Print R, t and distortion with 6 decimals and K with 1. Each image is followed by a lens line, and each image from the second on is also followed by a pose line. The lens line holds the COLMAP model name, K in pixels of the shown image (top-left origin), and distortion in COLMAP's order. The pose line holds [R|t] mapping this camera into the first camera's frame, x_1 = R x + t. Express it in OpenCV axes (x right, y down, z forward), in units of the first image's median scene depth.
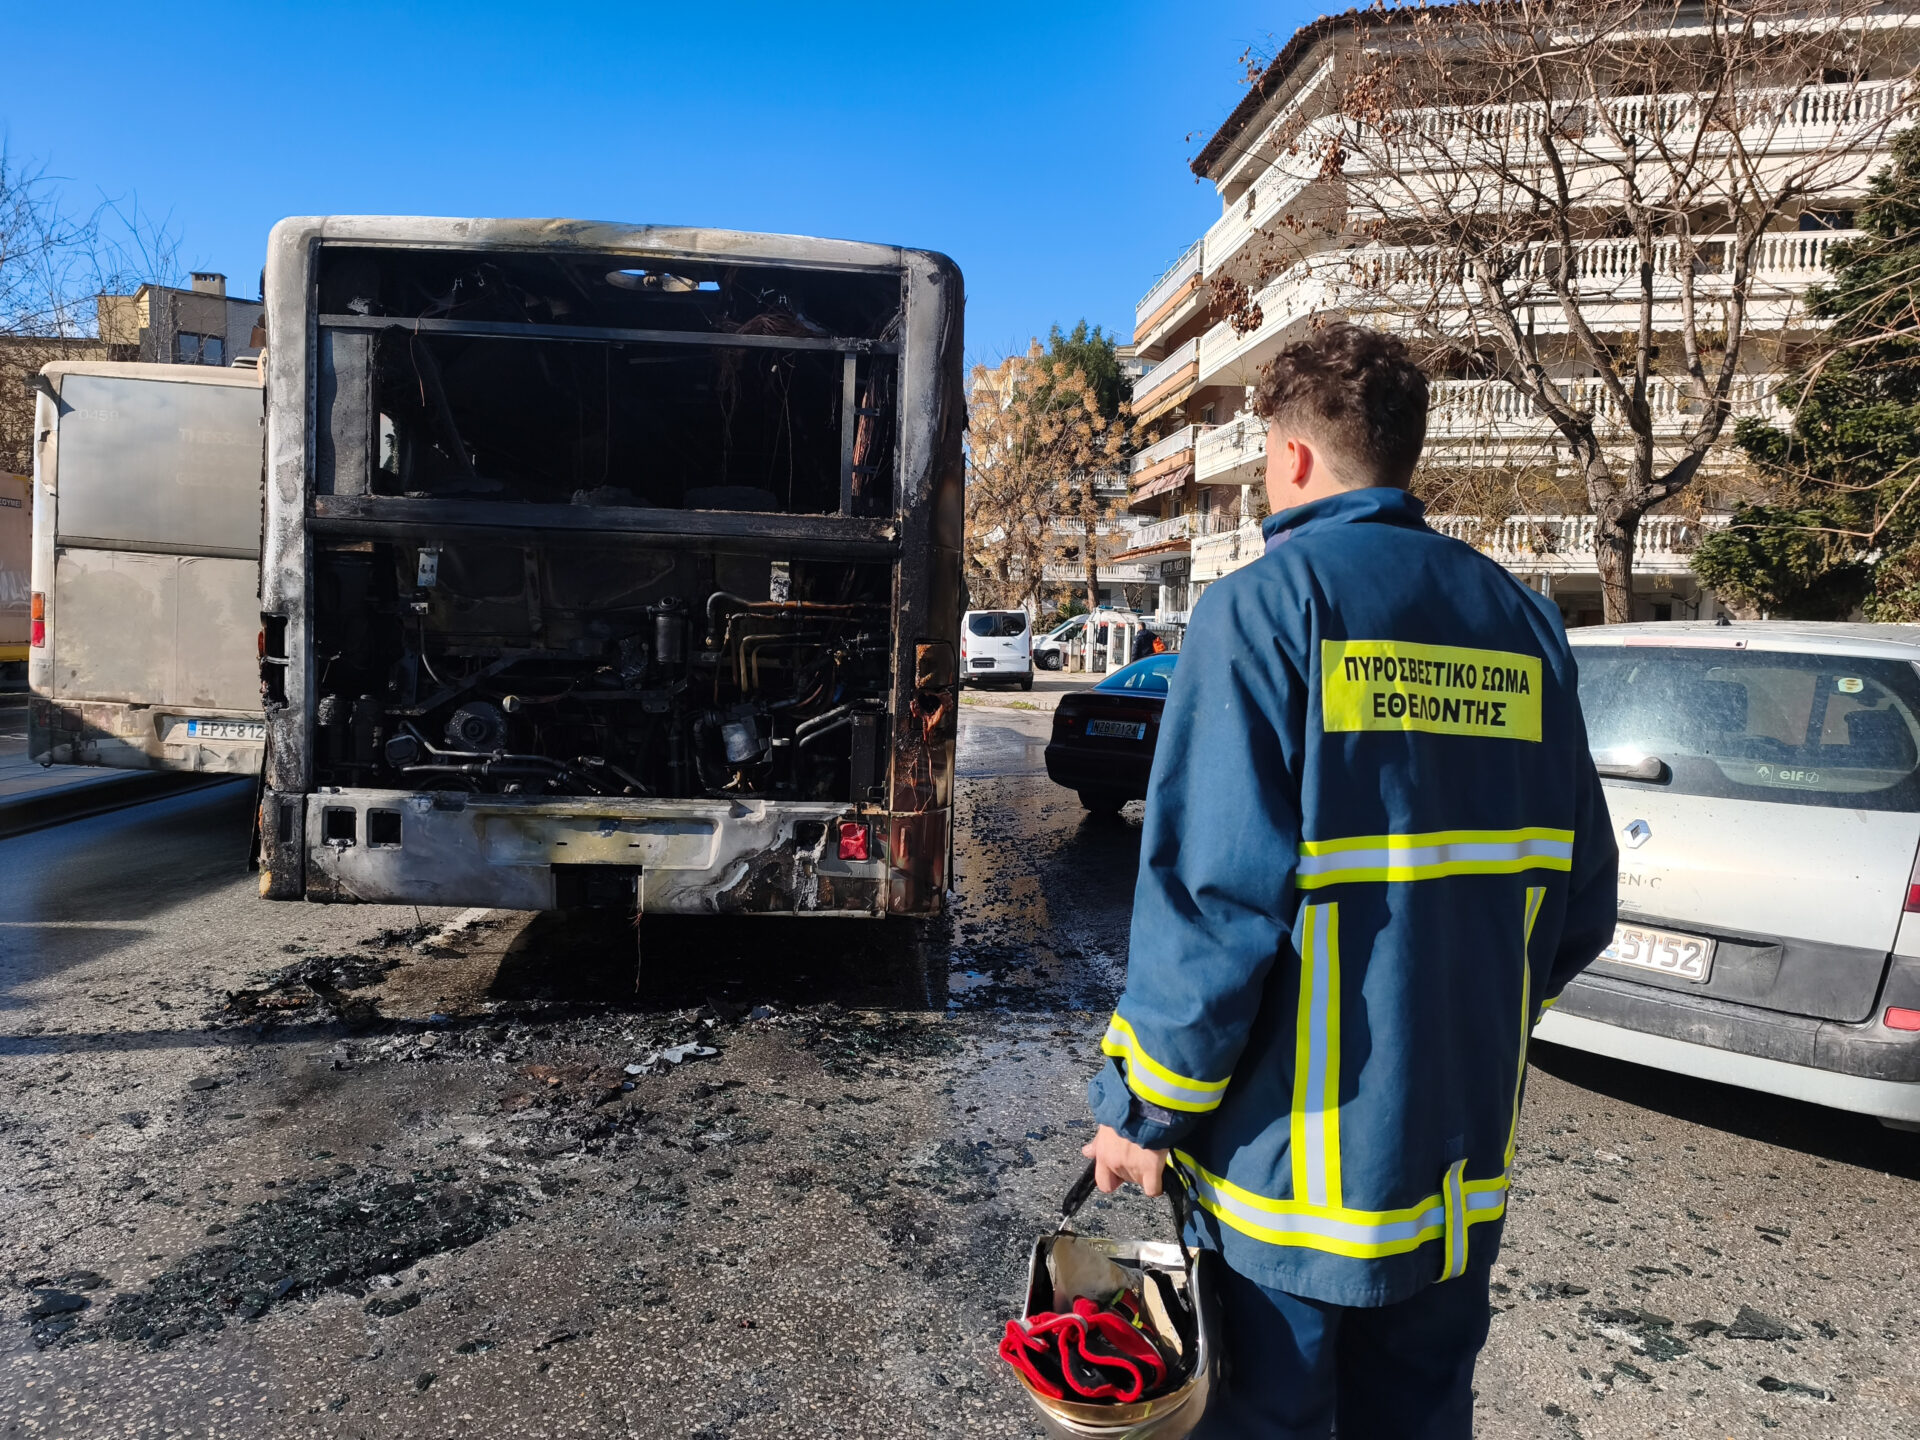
lens RADIAL K [[1297.5, 0, 947.4], [0, 1297.5, 722.4], [0, 0, 1]] dist [0.040333, -0.001634]
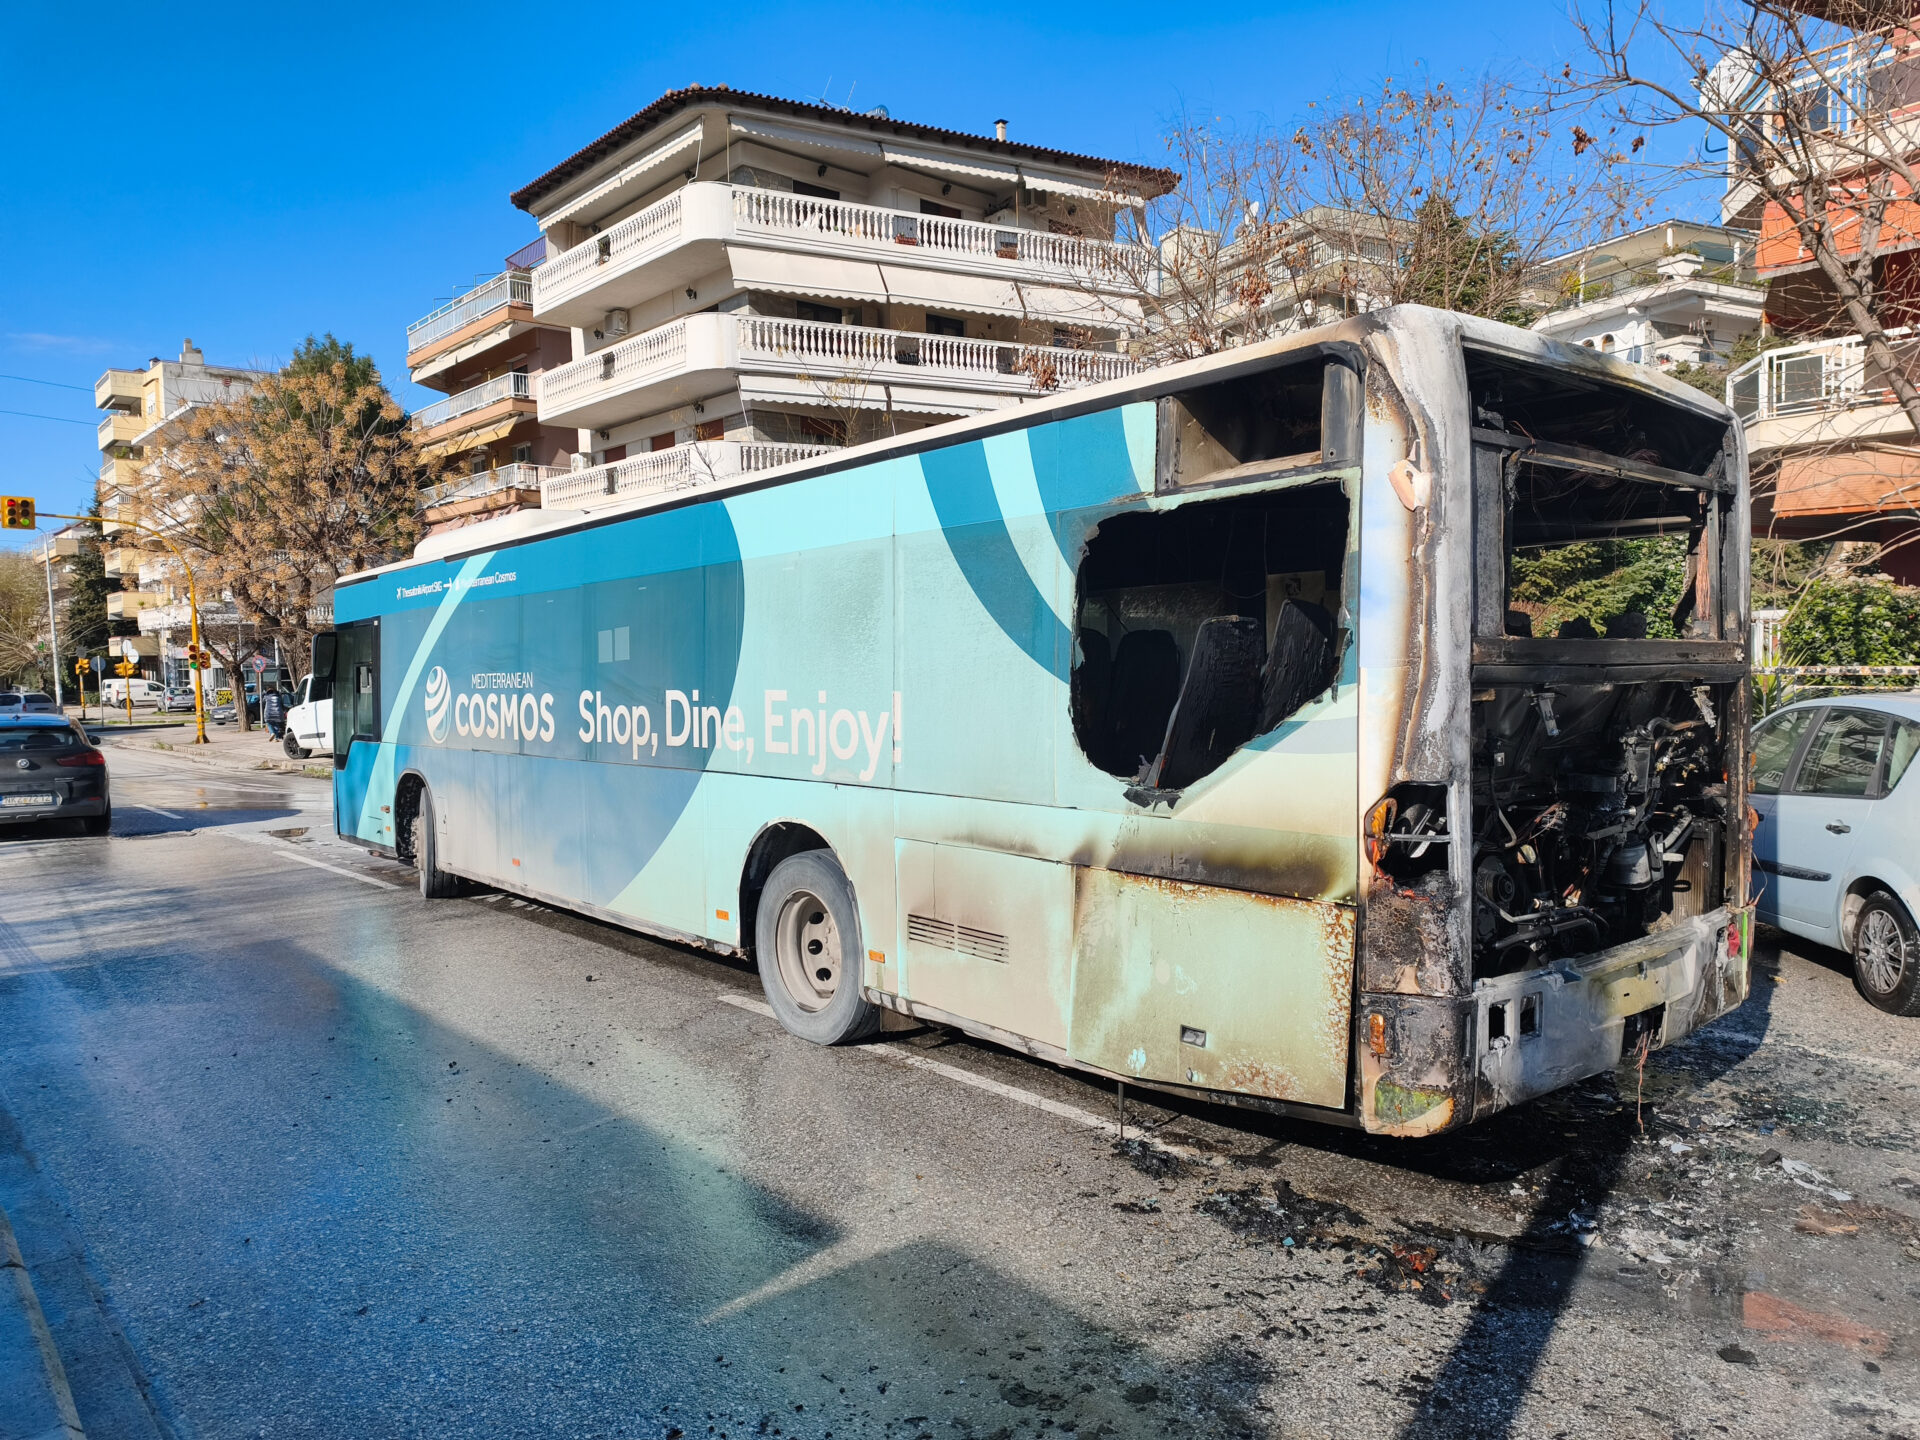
lens RADIAL K [[1297.5, 0, 947.4], [0, 1297.5, 722.4], [0, 0, 1]] dist [0.040333, -0.001634]
pose [[0.811316, -0.059307, 0.581592, -0.182075], [0.075473, 0.997141, -0.003601, -0.020705], [-0.579716, 0.046816, 0.813473, 0.075477]]
